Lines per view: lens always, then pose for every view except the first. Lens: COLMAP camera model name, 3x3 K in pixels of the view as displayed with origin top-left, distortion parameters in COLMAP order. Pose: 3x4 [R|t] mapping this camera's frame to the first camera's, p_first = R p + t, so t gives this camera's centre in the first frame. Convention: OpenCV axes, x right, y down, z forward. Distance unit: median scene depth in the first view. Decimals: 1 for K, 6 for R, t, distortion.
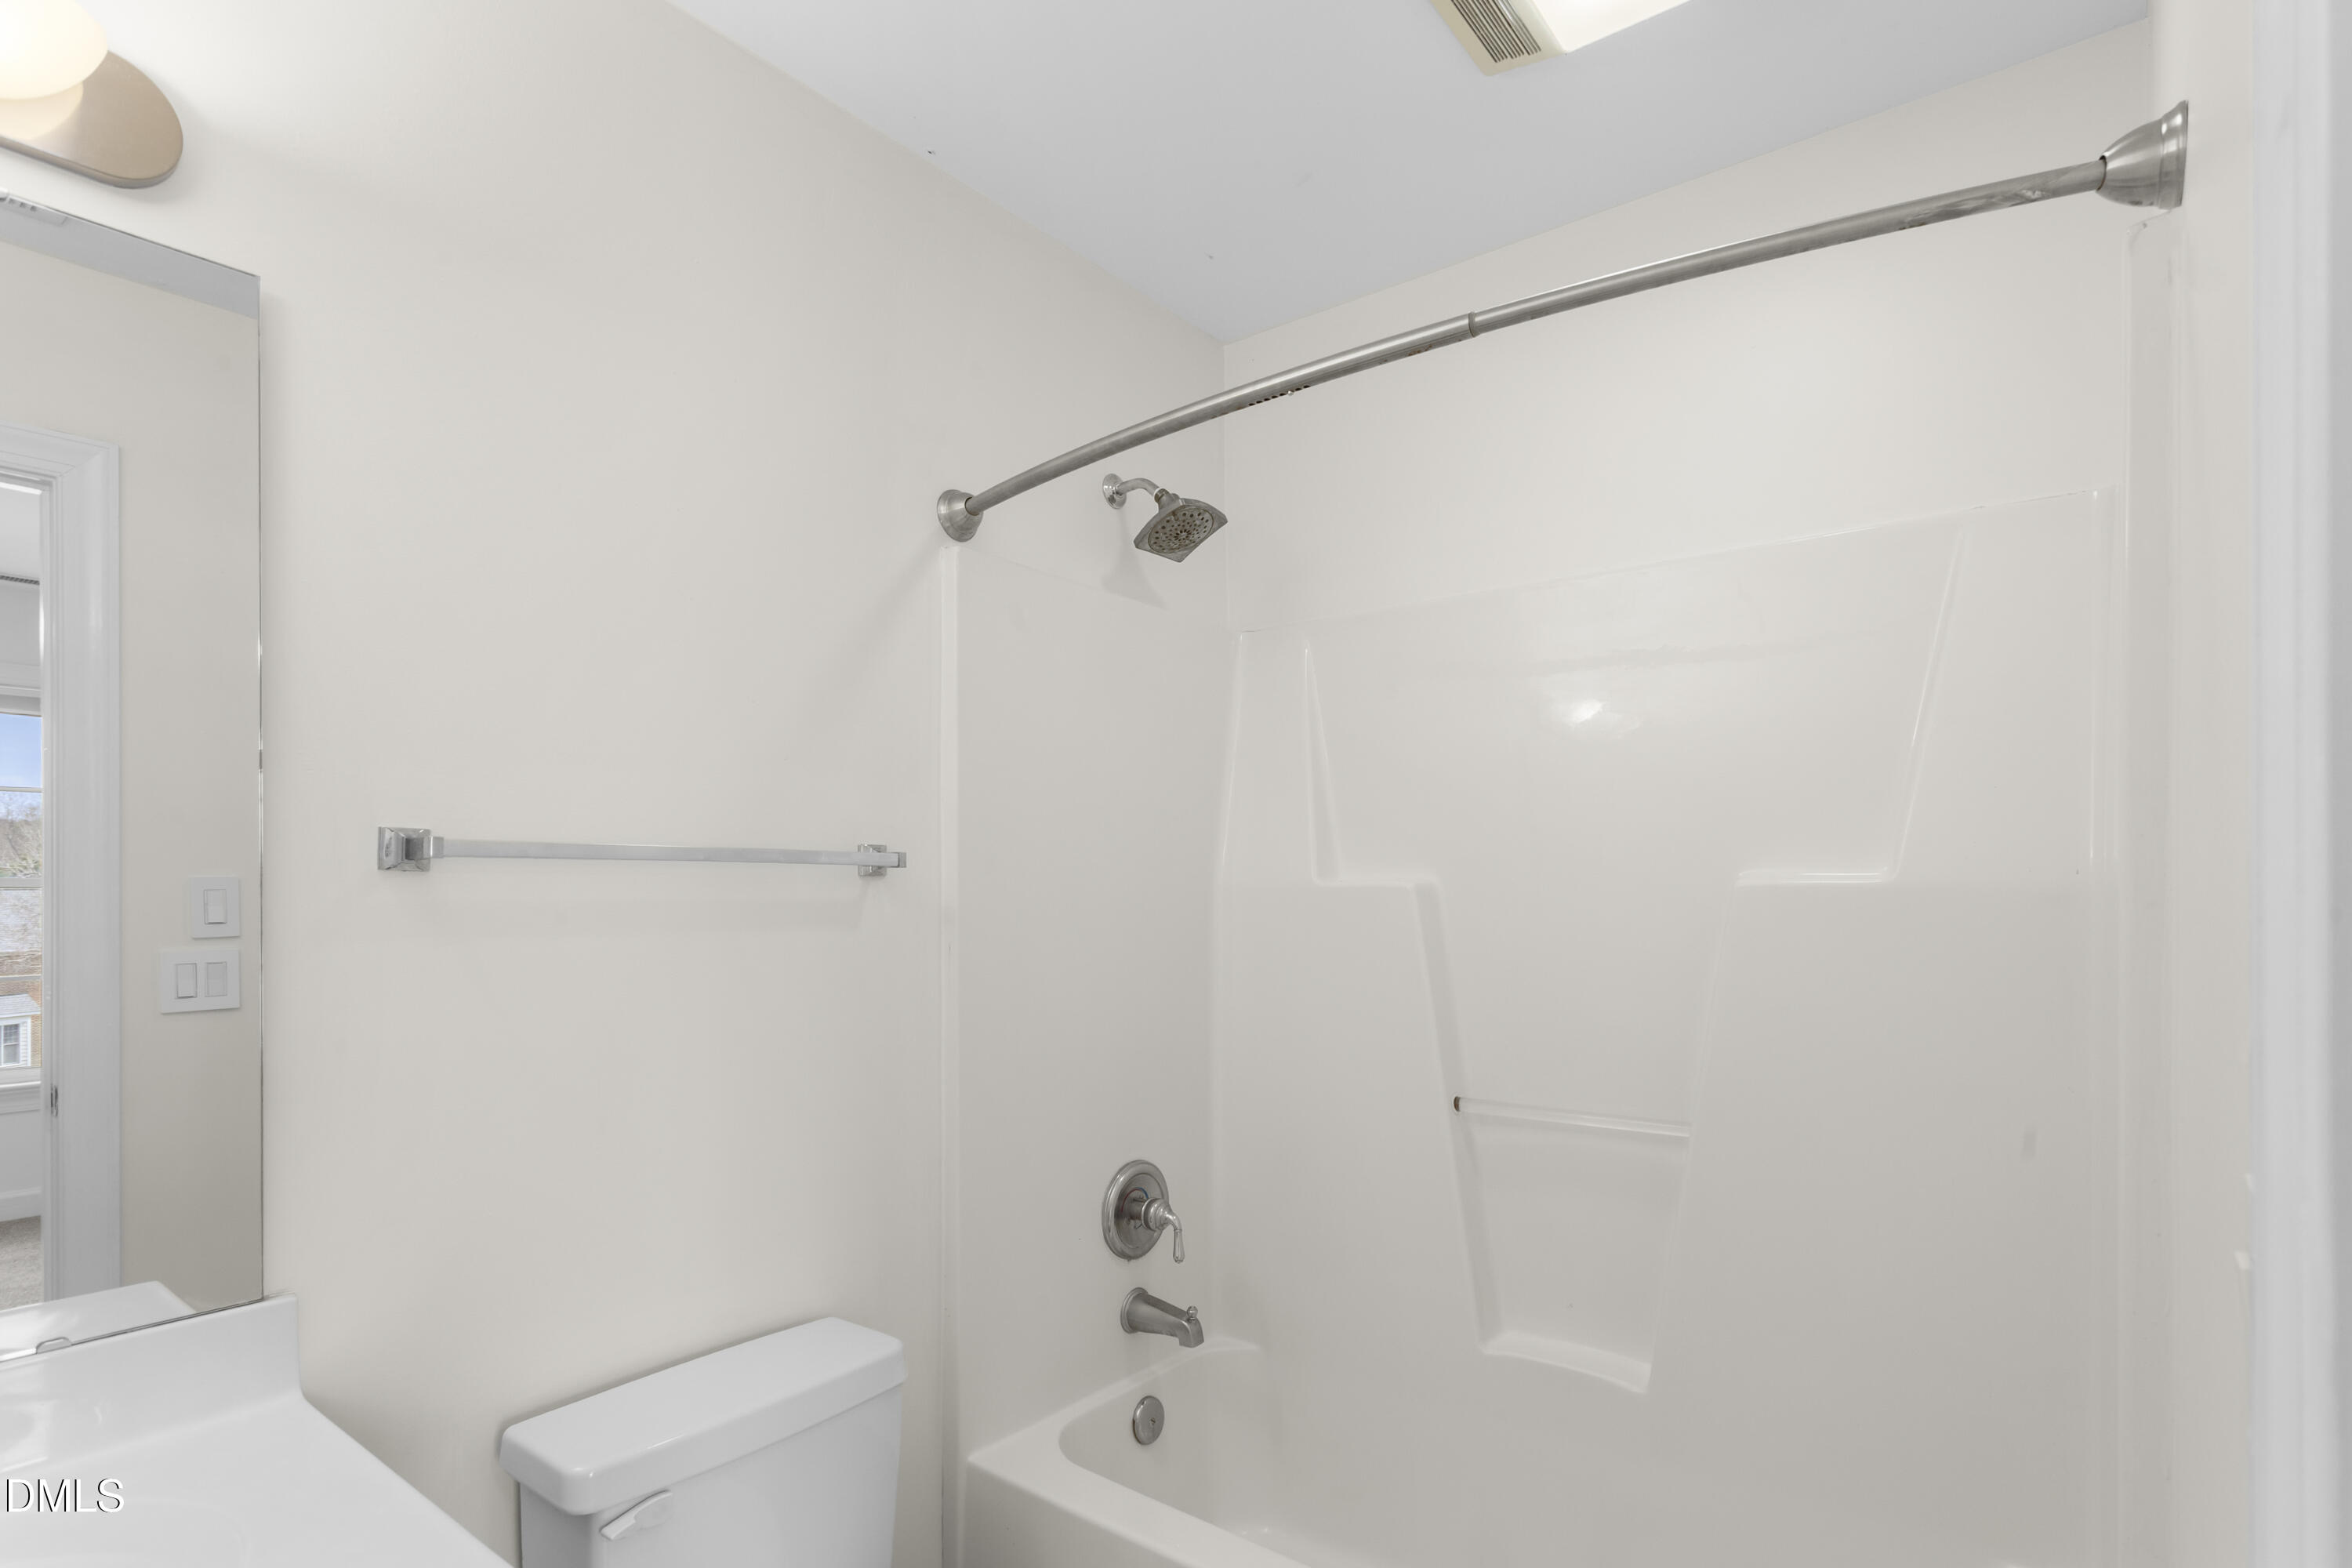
lens RADIAL K [[1166.3, 0, 1173.6], [0, 1166.3, 908.8], [0, 0, 1]] dist [-0.002930, 0.005709]
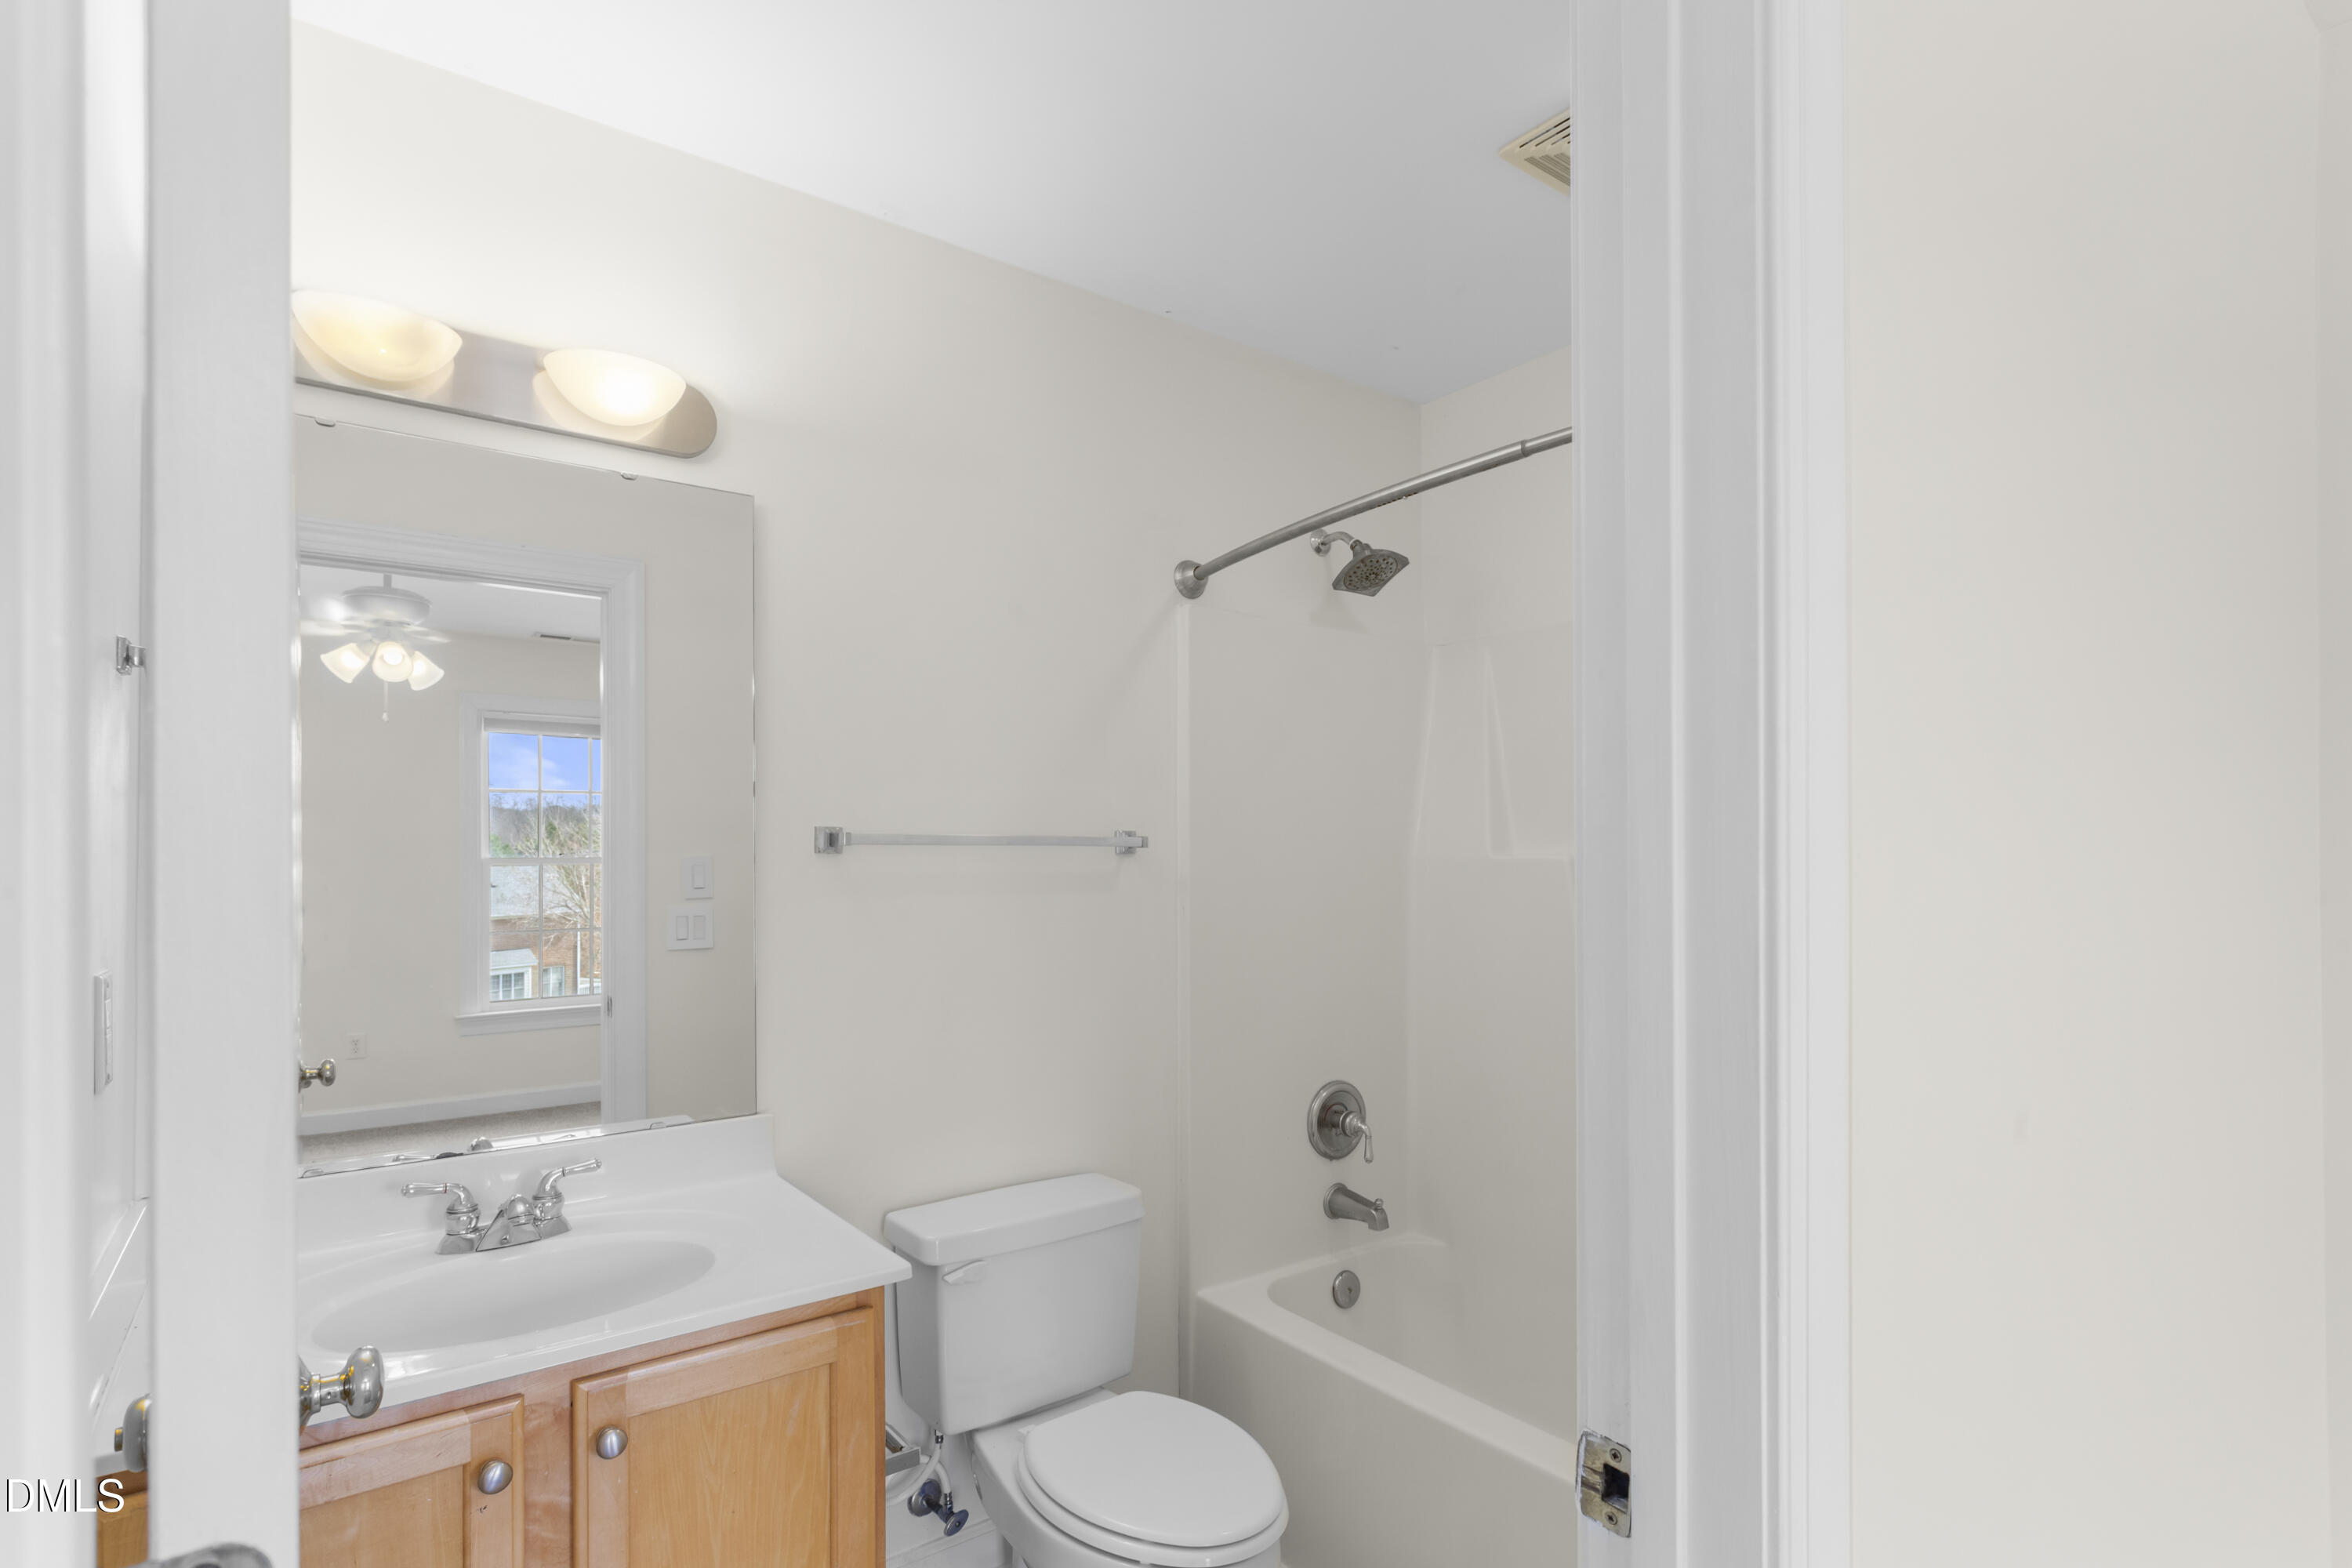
lens RADIAL K [[1166.3, 0, 1173.6], [0, 1166.3, 908.8], [0, 0, 1]] dist [-0.002930, 0.005709]
pose [[0.965055, 0.007465, -0.261942, 0.129532], [-0.001342, 0.999722, 0.023546, 0.002988], [0.262045, -0.022372, 0.964796, -0.253410]]
